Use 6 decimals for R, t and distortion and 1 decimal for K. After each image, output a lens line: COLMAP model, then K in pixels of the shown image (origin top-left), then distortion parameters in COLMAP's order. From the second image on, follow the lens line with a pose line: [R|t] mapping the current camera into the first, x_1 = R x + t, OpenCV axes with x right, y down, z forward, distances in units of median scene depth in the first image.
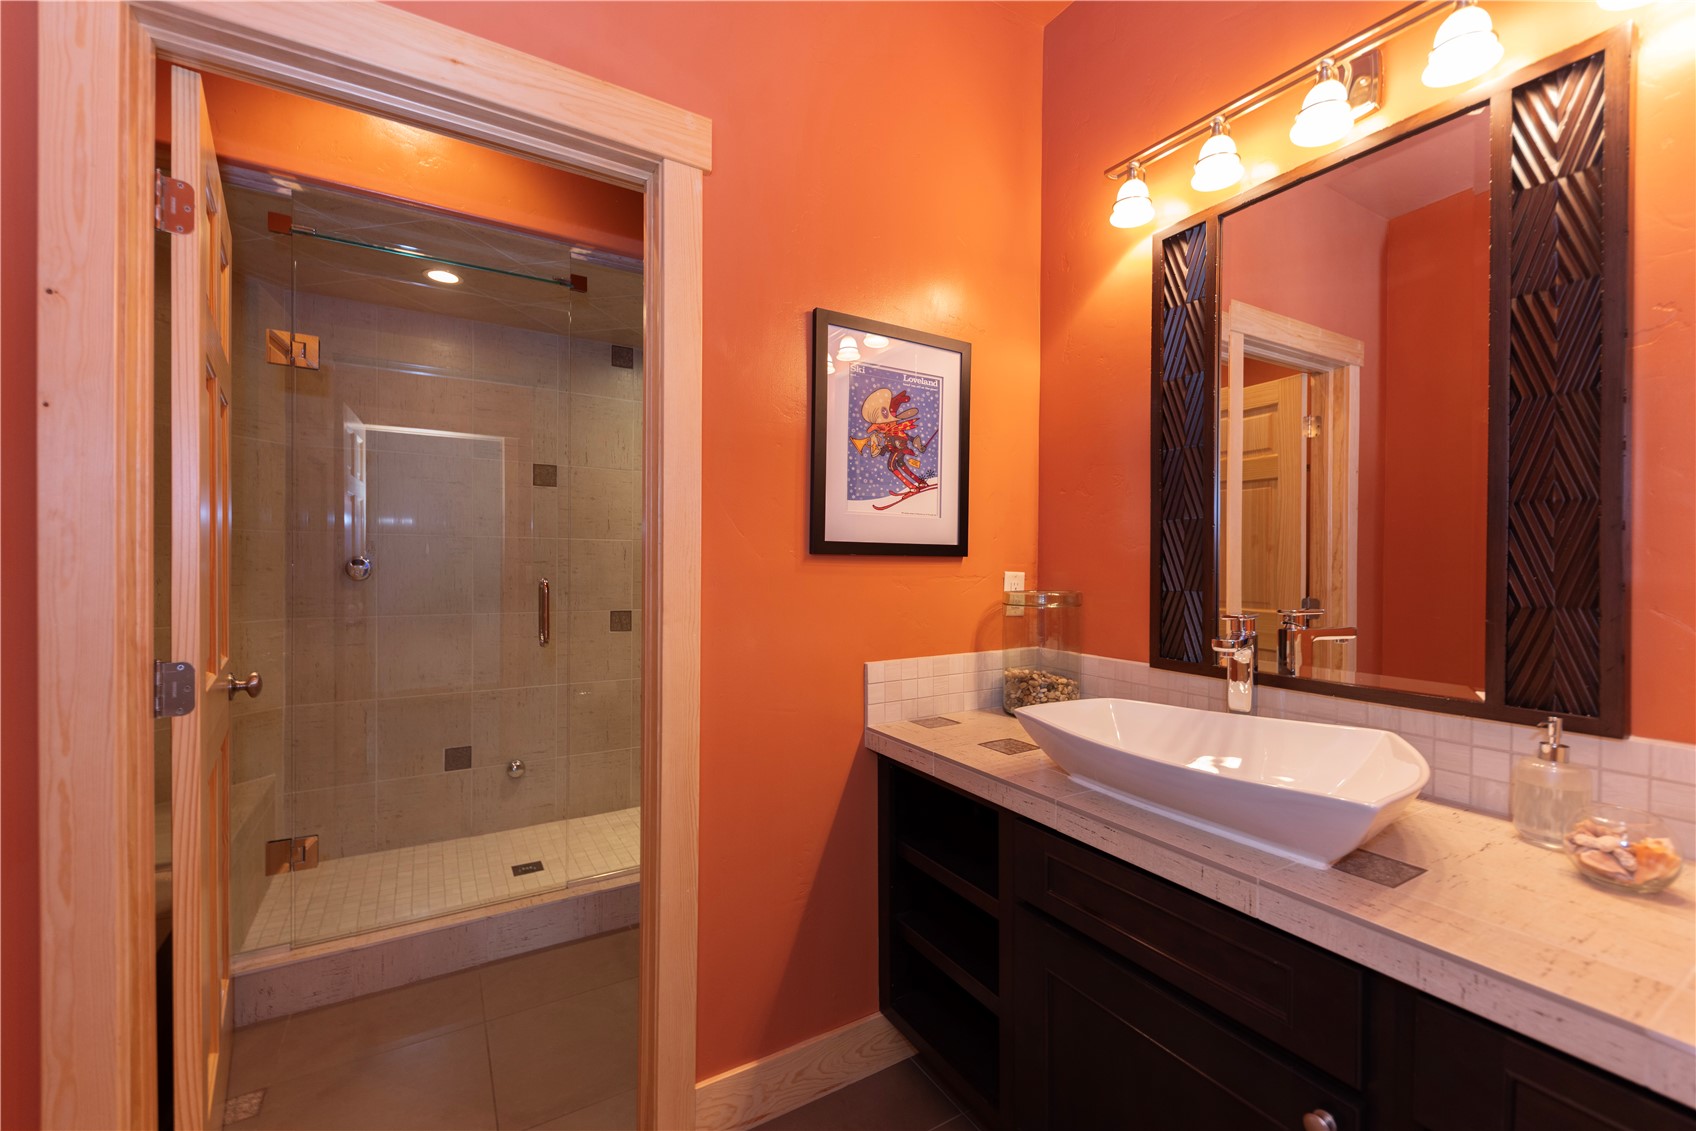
lens RADIAL K [[715.5, 0, 848.0], [0, 715.5, 565.5], [0, 0, 1]] dist [-0.000062, -0.000520]
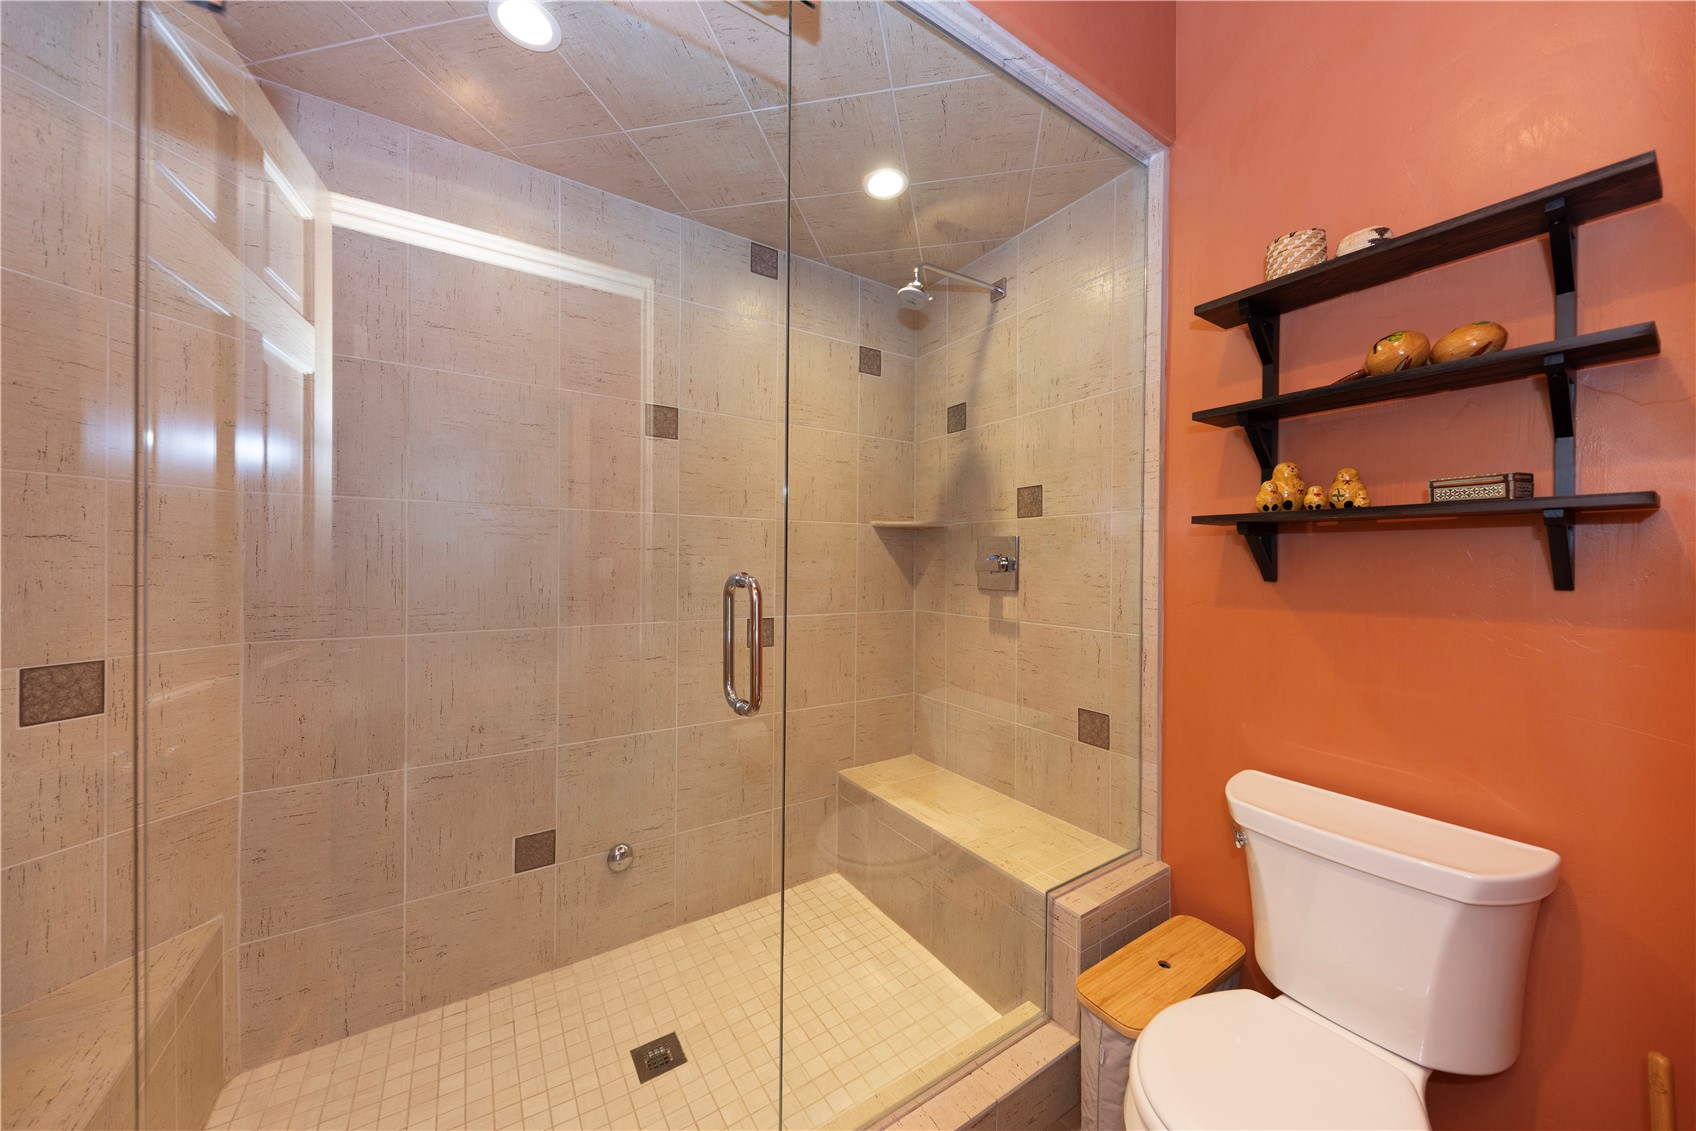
lens RADIAL K [[597.3, 0, 841.5], [0, 597.3, 559.1], [0, 0, 1]] dist [0.000446, -0.000103]
pose [[0.999691, 0.003458, 0.024606, -0.280017], [-0.003466, 0.999994, 0.000306, 0.004312], [-0.024605, -0.000392, 0.999697, 0.449267]]
